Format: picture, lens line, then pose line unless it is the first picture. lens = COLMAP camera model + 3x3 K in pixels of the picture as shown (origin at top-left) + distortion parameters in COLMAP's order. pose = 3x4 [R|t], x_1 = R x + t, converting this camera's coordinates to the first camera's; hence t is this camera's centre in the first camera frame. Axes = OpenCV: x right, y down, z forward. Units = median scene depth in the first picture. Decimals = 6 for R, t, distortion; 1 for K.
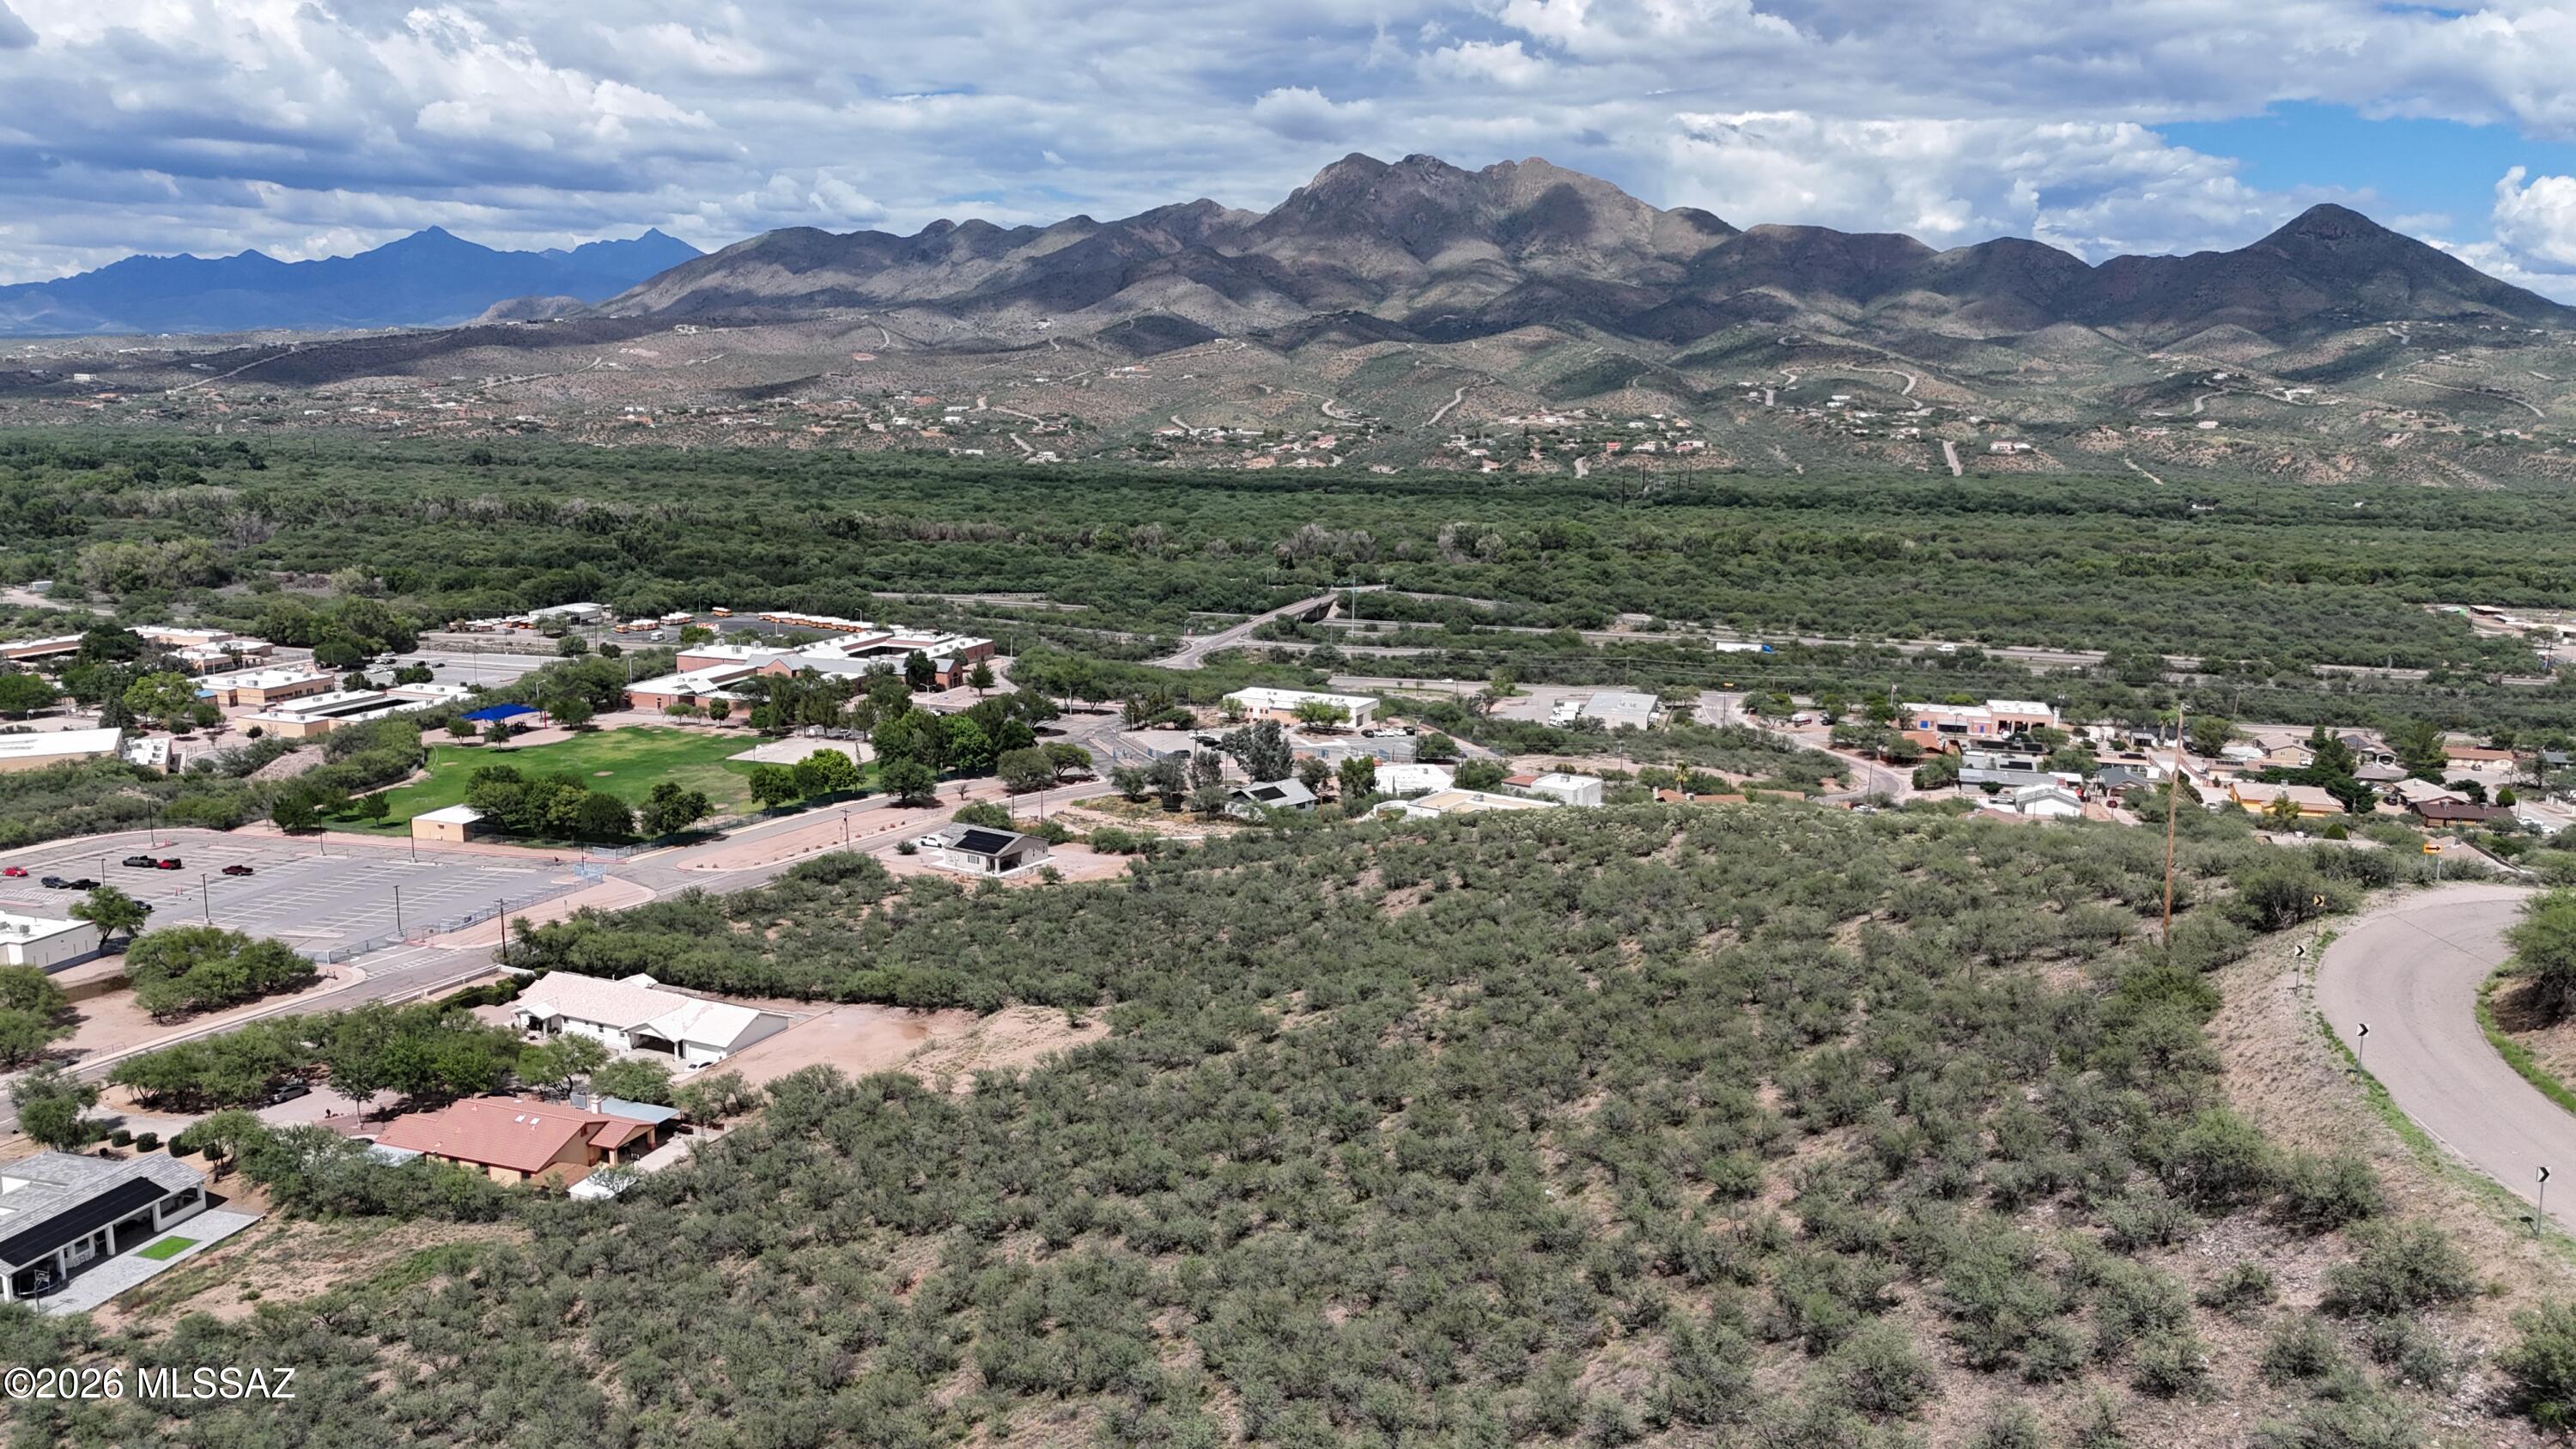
lens RADIAL K [[1881.9, 0, 1288.0], [0, 1881.9, 724.5], [0, 0, 1]] dist [0.101316, -0.149067]
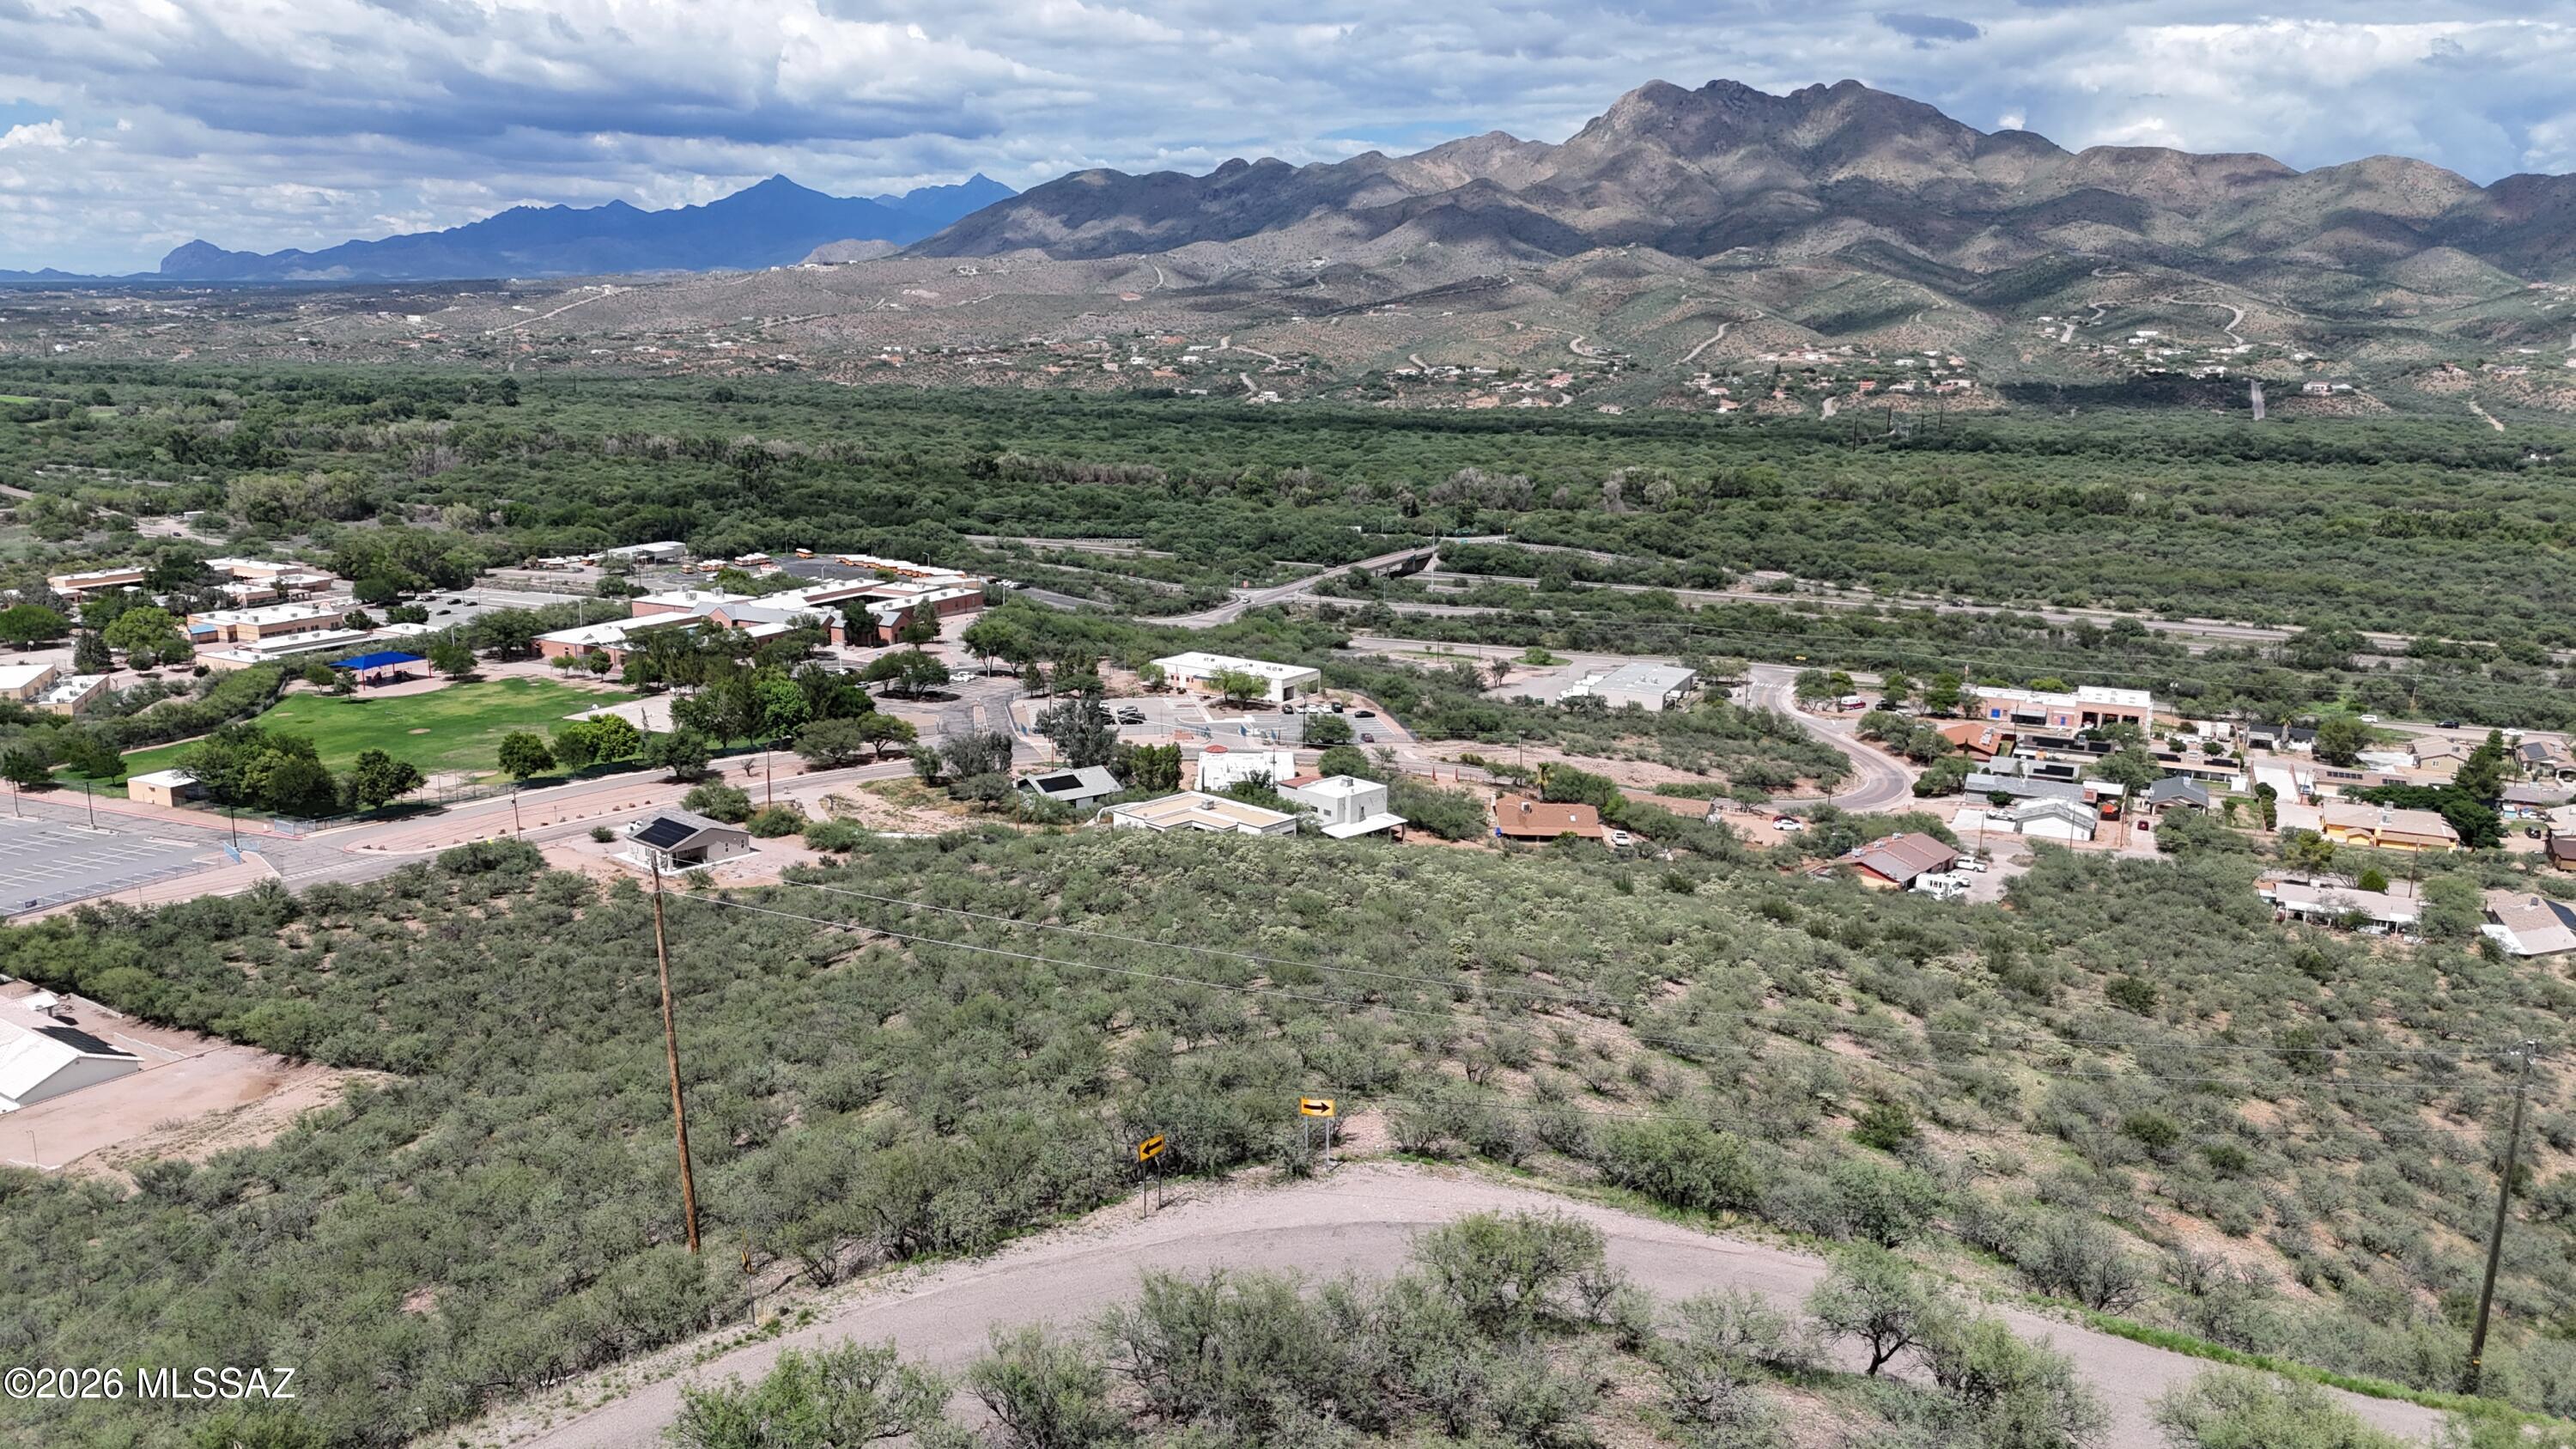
lens RADIAL K [[1902.4, 0, 1288.0], [0, 1902.4, 724.5], [0, 0, 1]] dist [0.070833, -0.073286]
pose [[0.987705, 0.030168, -0.153388, 0.088491], [-0.025733, 0.999194, 0.030817, -0.007572], [0.154194, -0.026491, 0.987685, 0.062686]]
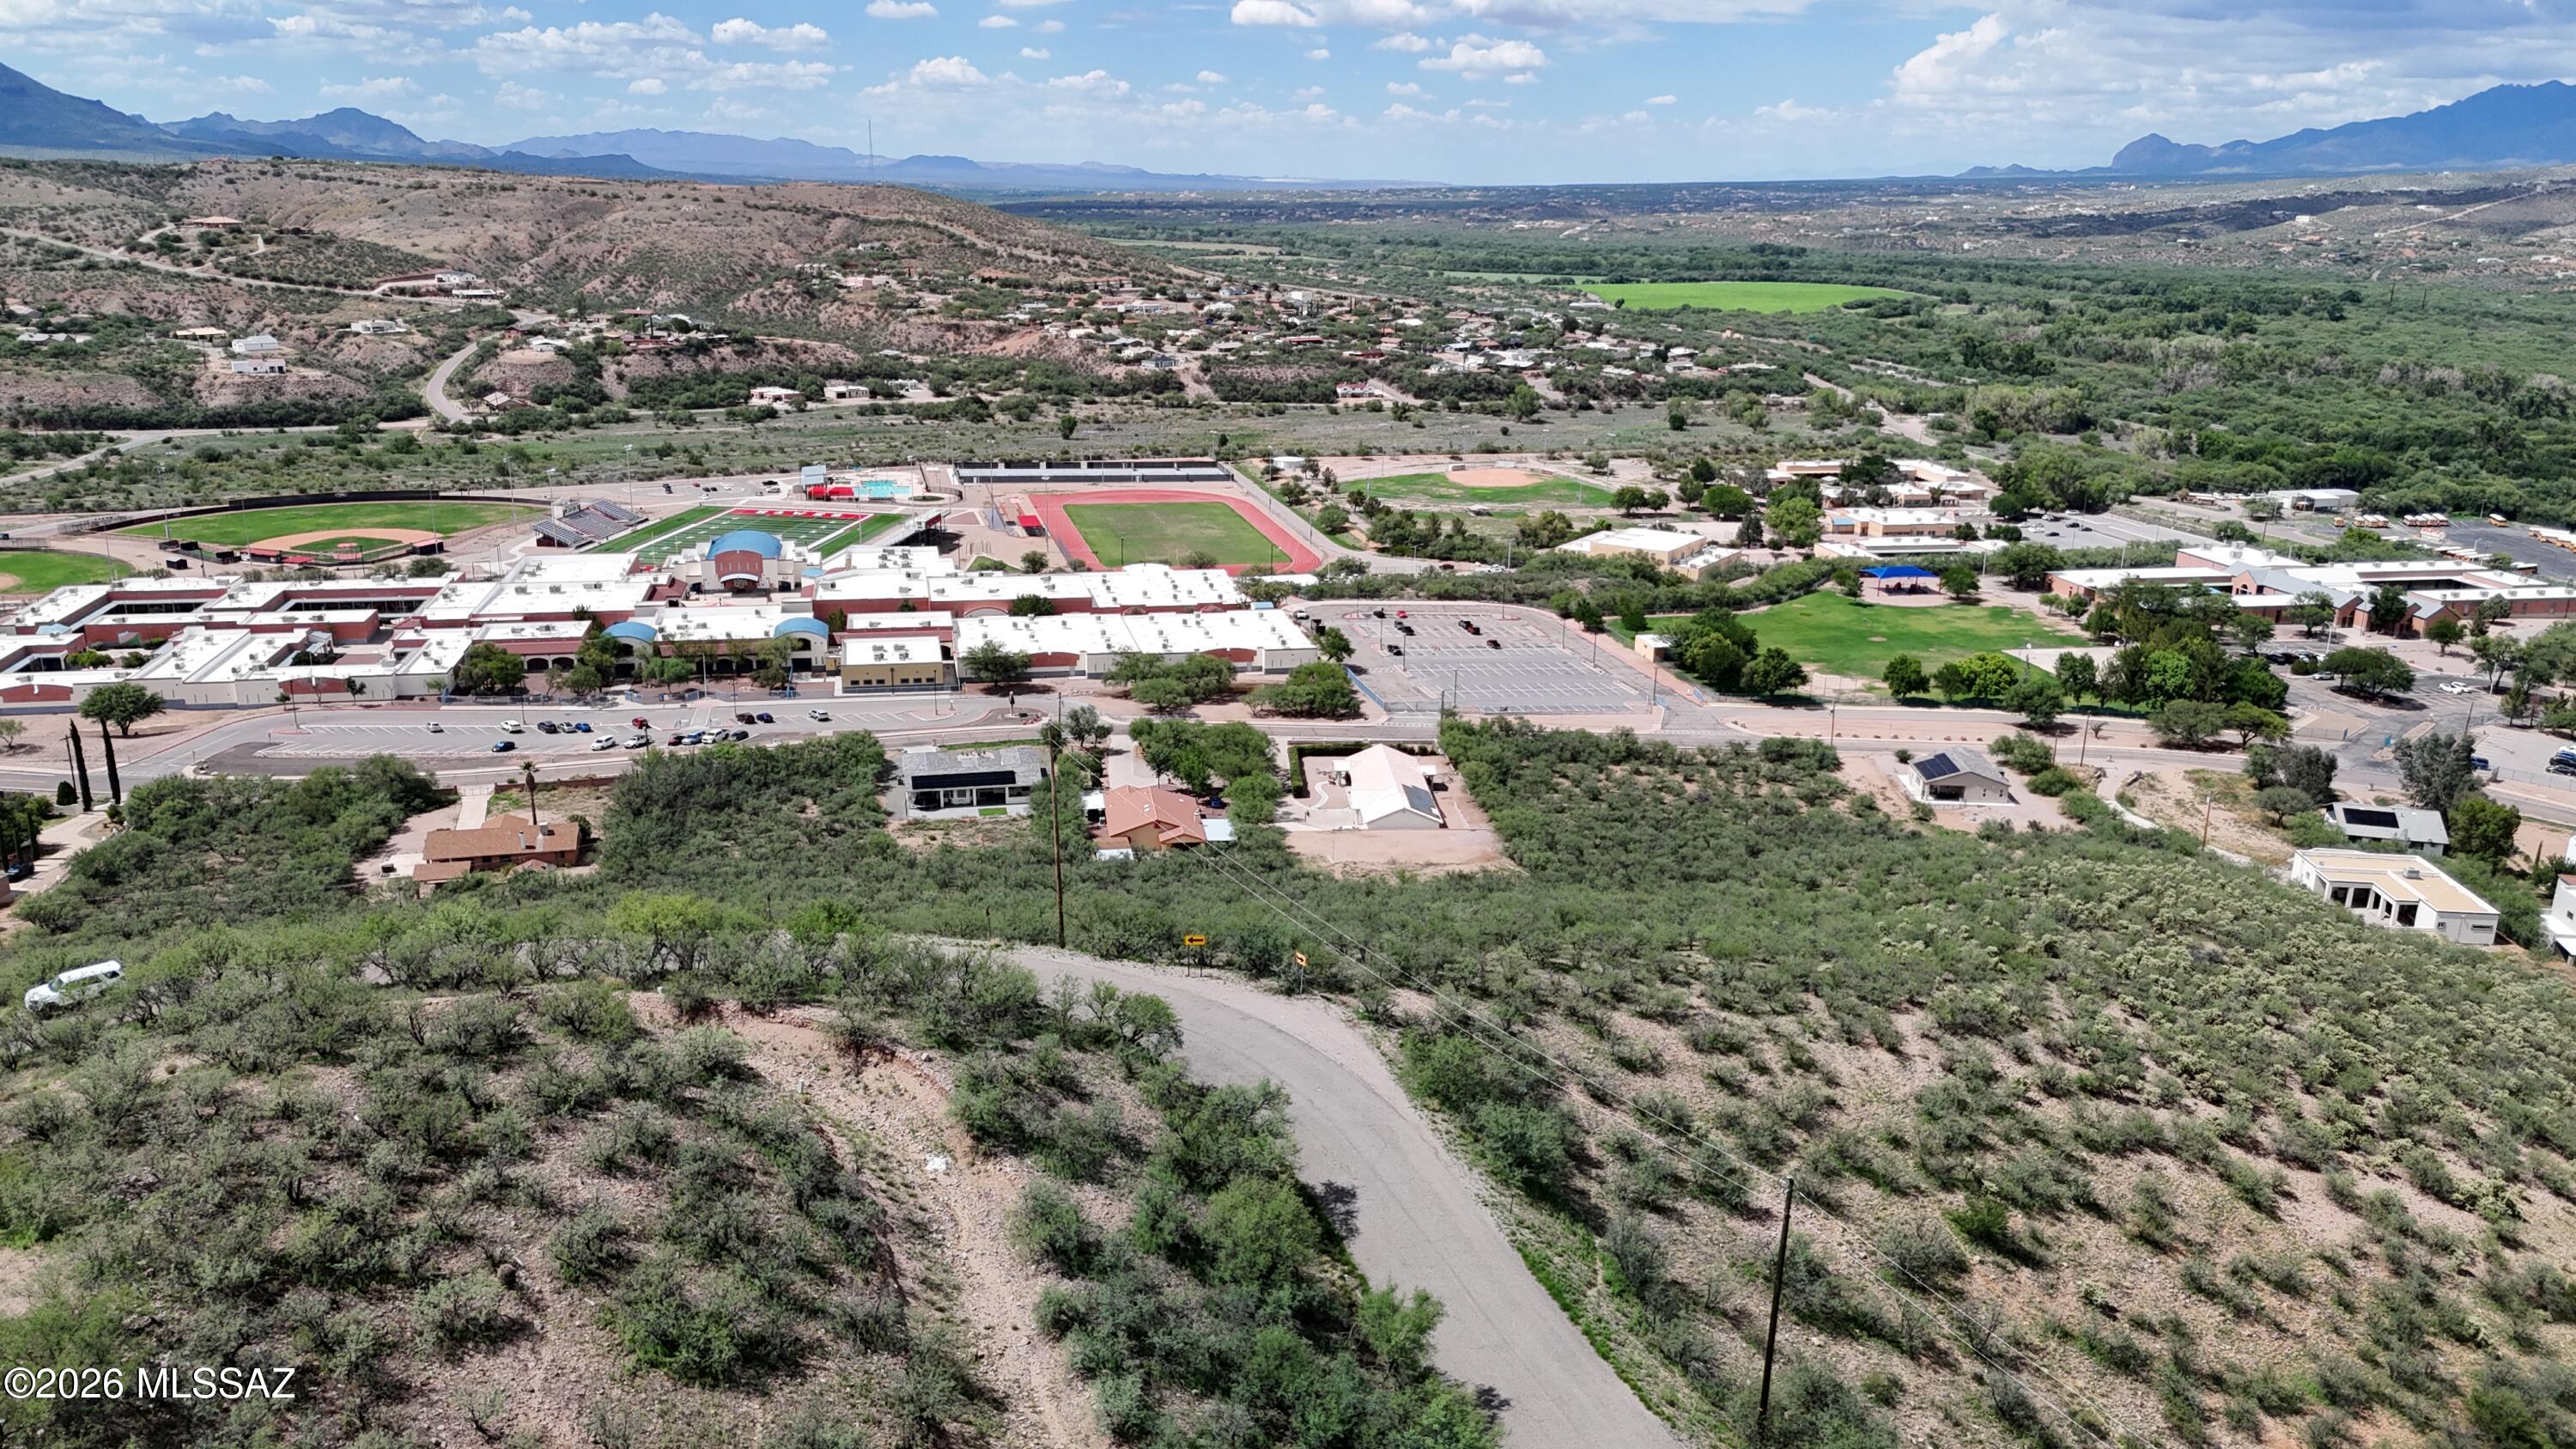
lens RADIAL K [[1902.4, 0, 1288.0], [0, 1902.4, 724.5], [0, 0, 1]] dist [0.070833, -0.073286]
pose [[0.489024, 0.235606, -0.839848, 0.175810], [-0.169383, 0.970152, 0.173533, -0.025901], [0.855666, 0.057394, 0.514336, 0.070320]]
